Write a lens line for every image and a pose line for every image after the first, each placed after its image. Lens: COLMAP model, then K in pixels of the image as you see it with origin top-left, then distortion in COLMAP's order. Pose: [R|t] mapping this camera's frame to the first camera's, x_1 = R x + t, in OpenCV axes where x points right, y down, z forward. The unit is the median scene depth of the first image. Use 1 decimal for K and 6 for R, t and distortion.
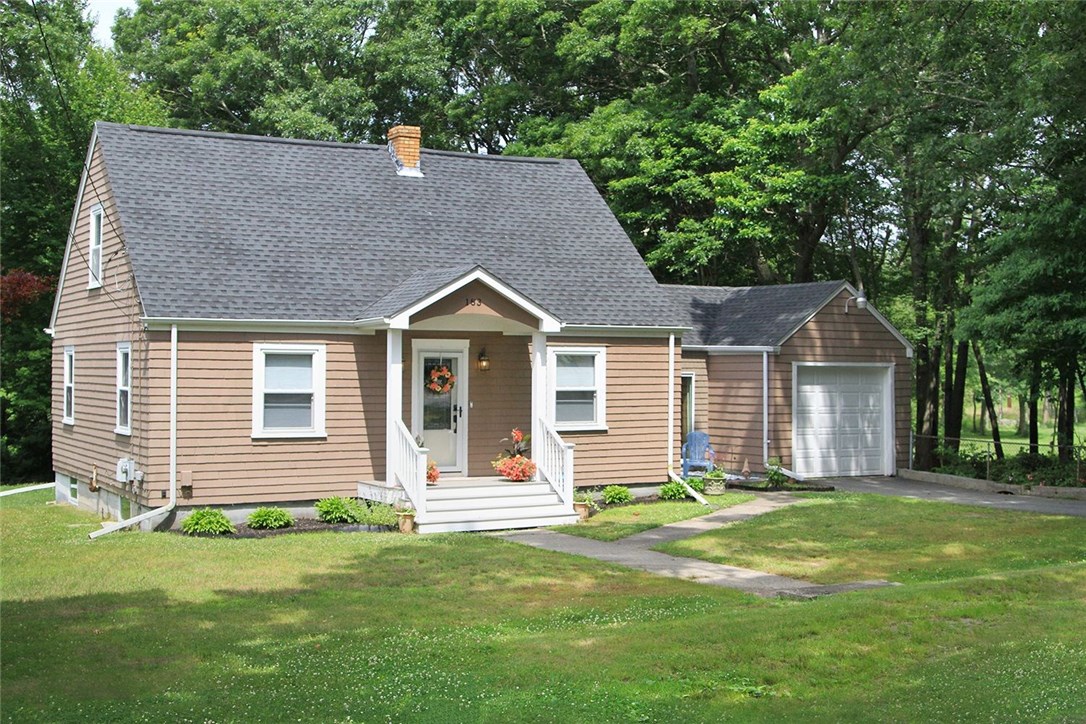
lens RADIAL K [[1398.8, 0, 543.0], [0, 1398.8, 362.0], [0, 0, 1]] dist [-0.115531, -0.035514]
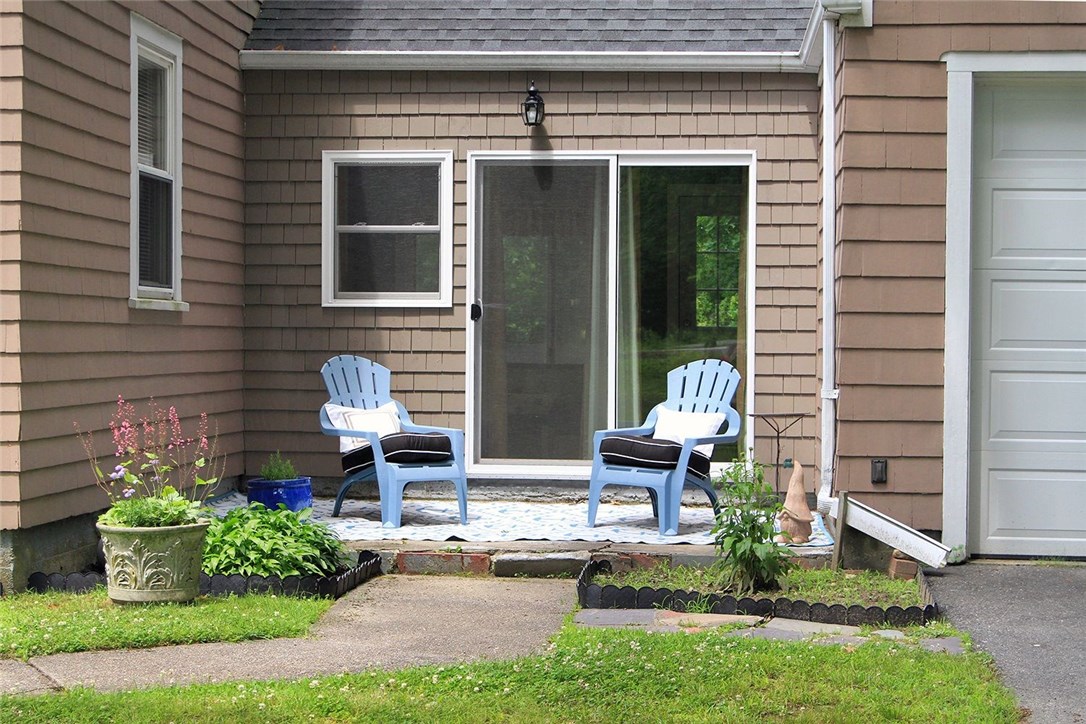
lens RADIAL K [[1954.3, 0, 541.7], [0, 1954.3, 362.2], [0, 0, 1]] dist [-0.016689, -0.029890]
pose [[0.825848, 0.004995, -0.563870, 0.393661], [0.001765, 0.999933, 0.011442, 0.060704], [0.563890, -0.010444, 0.825784, 0.881592]]
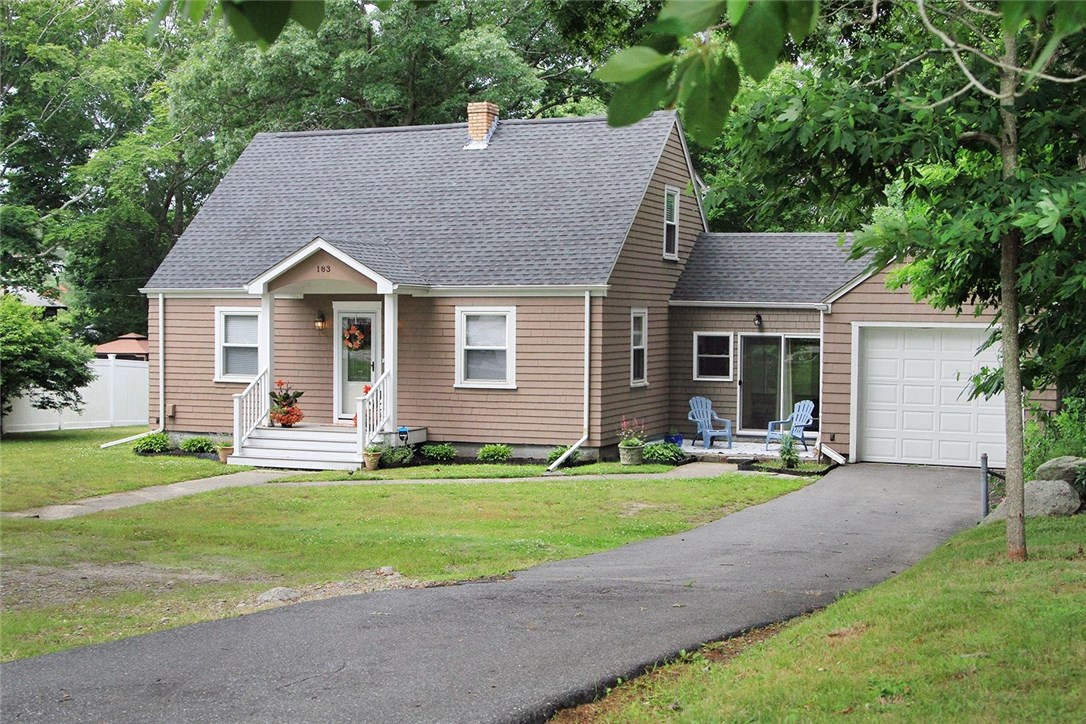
lens RADIAL K [[1398.8, 0, 543.0], [0, 1398.8, 362.0], [0, 0, 1]] dist [-0.115531, -0.035514]
pose [[0.615048, 0.024200, -0.788118, 0.925341], [0.000470, 0.999517, 0.031058, -0.002371], [0.788490, -0.019473, 0.614740, 0.433559]]
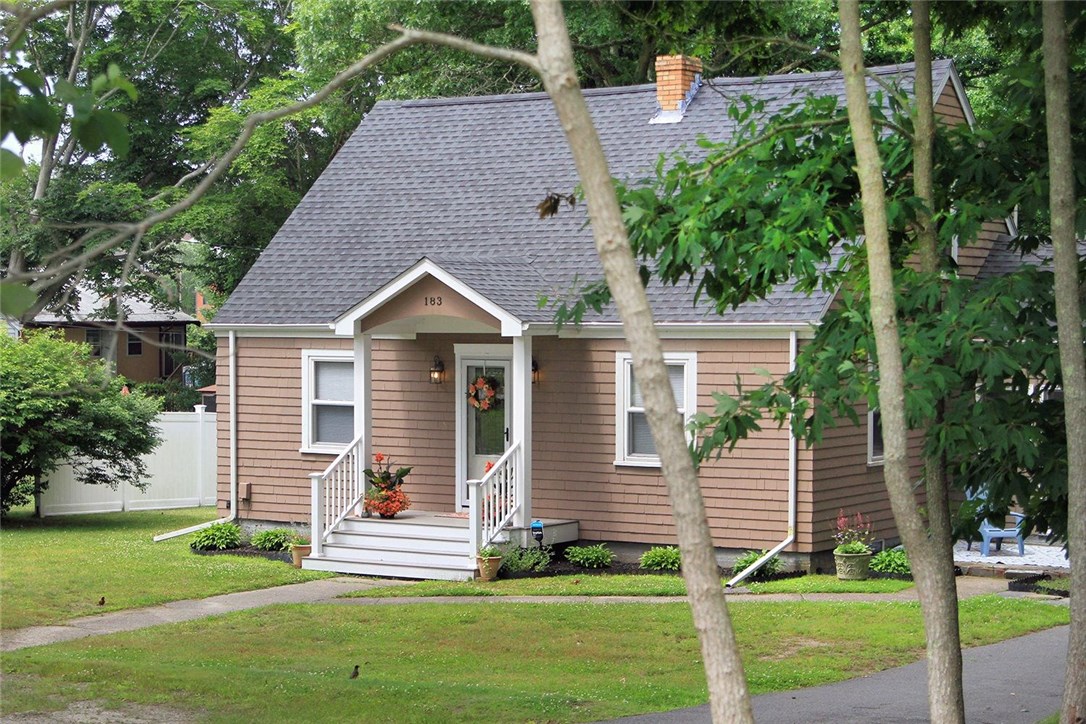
lens RADIAL K [[2116.9, 0, 541.2], [0, 2116.9, 401.0], [0, 0, 1]] dist [-0.005529, -0.130785]
pose [[0.453062, 0.029341, -0.890996, 1.057860], [0.005285, 0.999352, 0.035597, -0.027195], [0.891463, -0.020837, 0.452613, 0.480658]]
